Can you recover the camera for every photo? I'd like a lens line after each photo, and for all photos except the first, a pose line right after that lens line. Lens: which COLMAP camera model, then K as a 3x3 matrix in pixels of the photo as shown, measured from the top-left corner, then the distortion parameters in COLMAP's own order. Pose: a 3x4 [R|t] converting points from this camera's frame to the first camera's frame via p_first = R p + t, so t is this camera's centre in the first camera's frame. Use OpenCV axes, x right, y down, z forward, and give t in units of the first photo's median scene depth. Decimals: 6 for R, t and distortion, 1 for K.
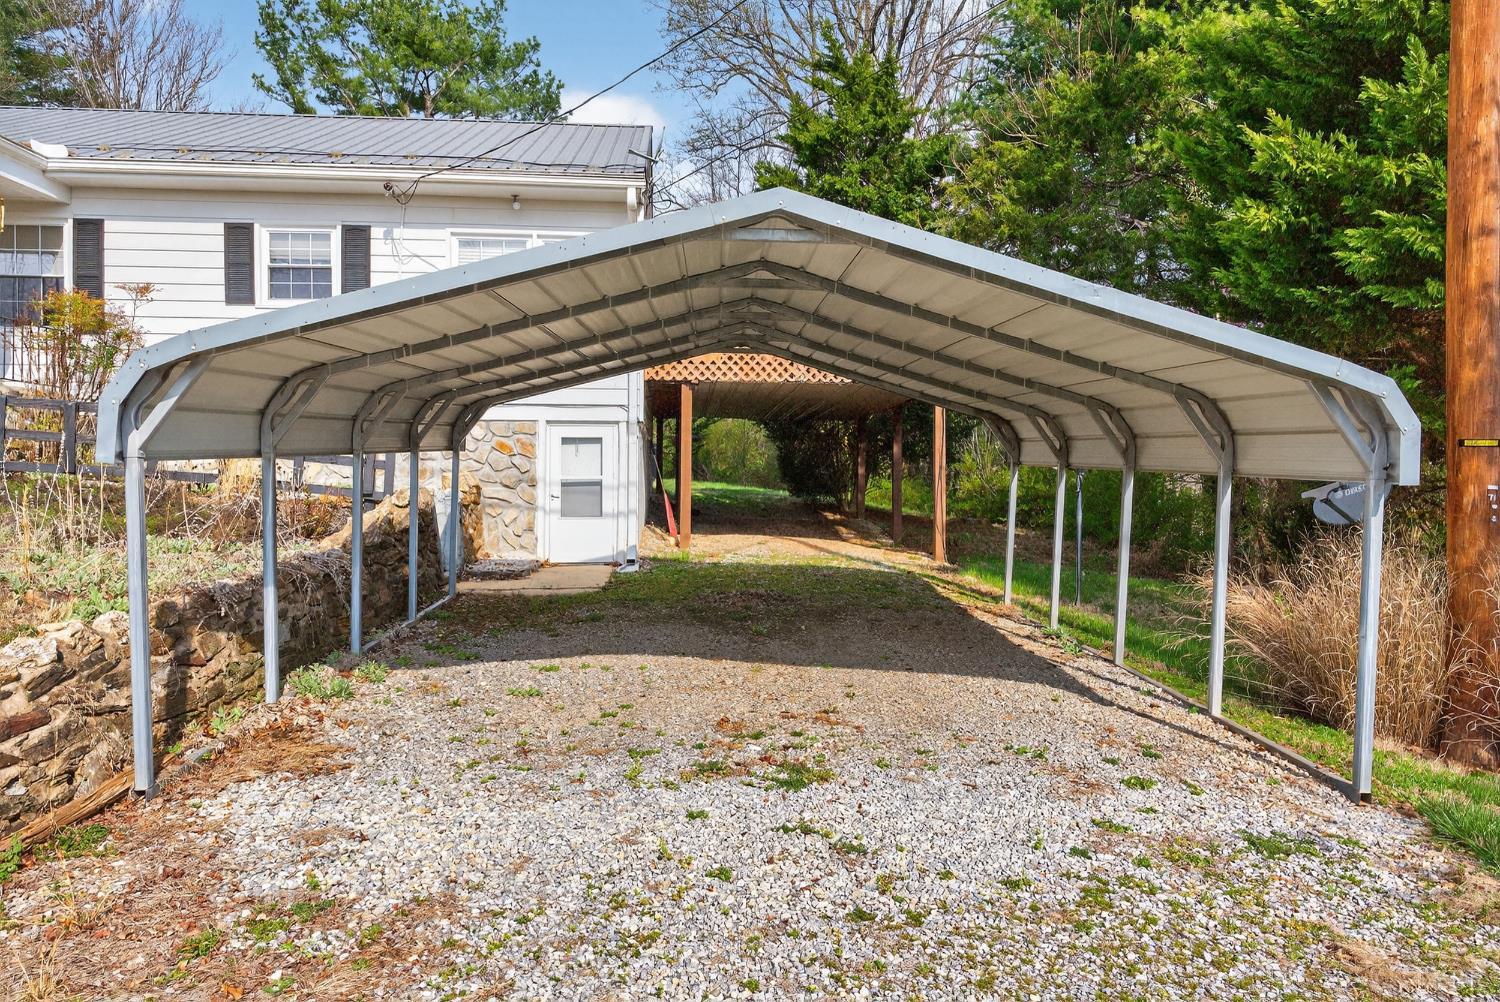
lens RADIAL K [[1036.1, 0, 769.6], [0, 1036.1, 505.1], [0, 0, 1]] dist [0.053387, -0.070218]
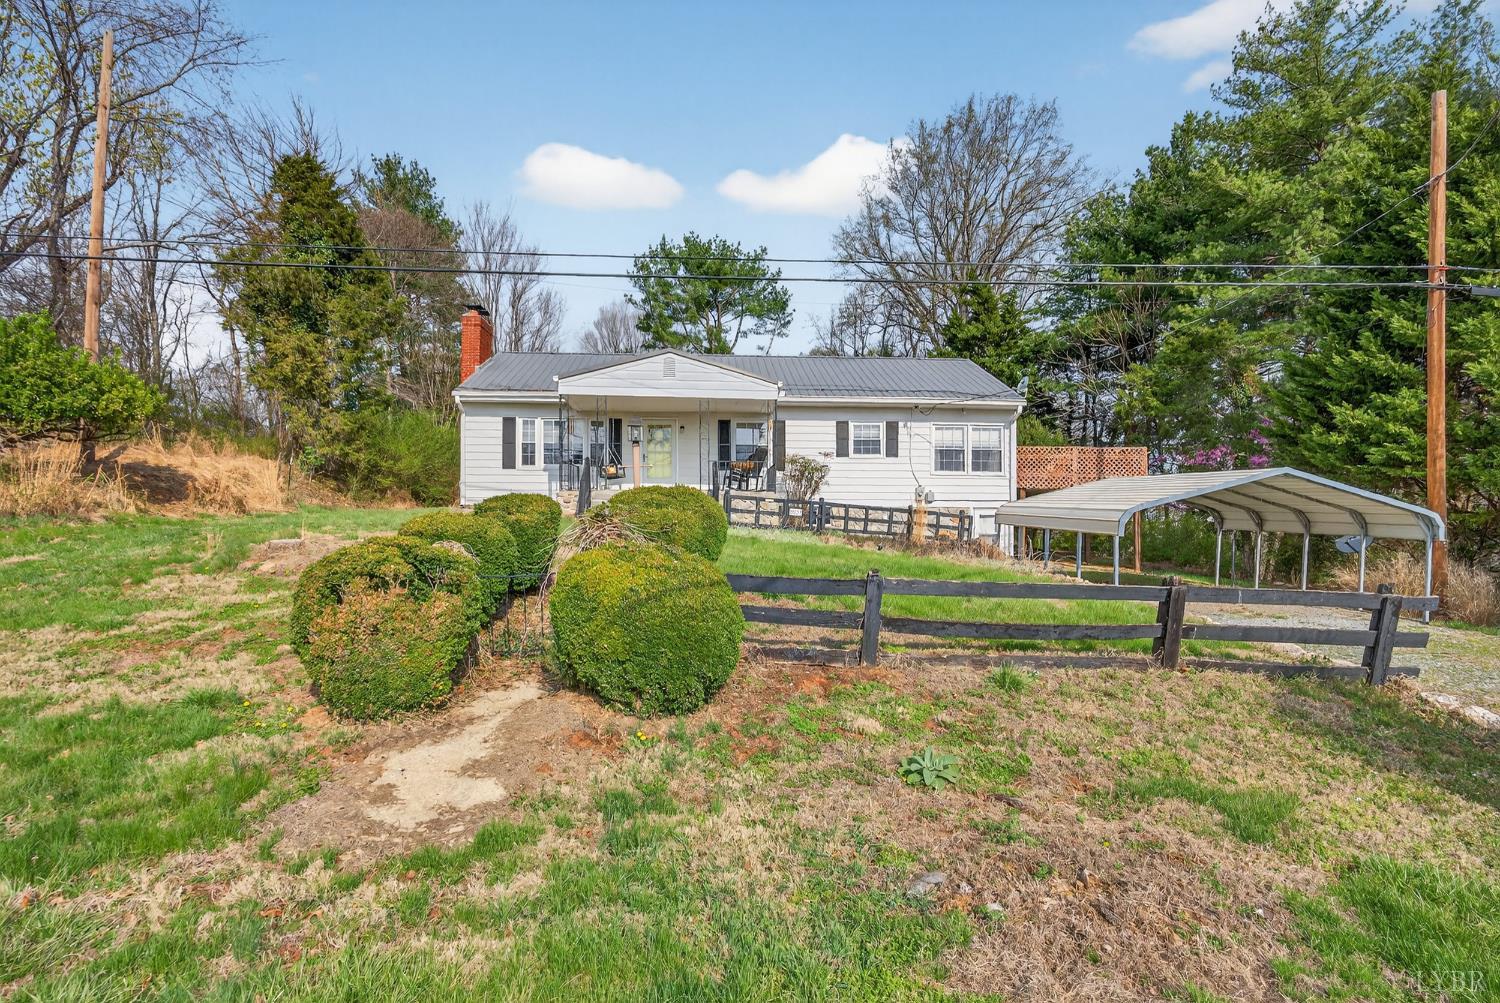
lens RADIAL K [[784.2, 0, 750.0], [0, 784.2, 501.5], [0, 0, 1]] dist [-0.002241, 0.000238]
pose [[0.999972, -0.002568, -0.006992, -0.696591], [0.002194, 0.998599, -0.052876, -0.006295], [0.007118, 0.052859, 0.998577, -0.691141]]
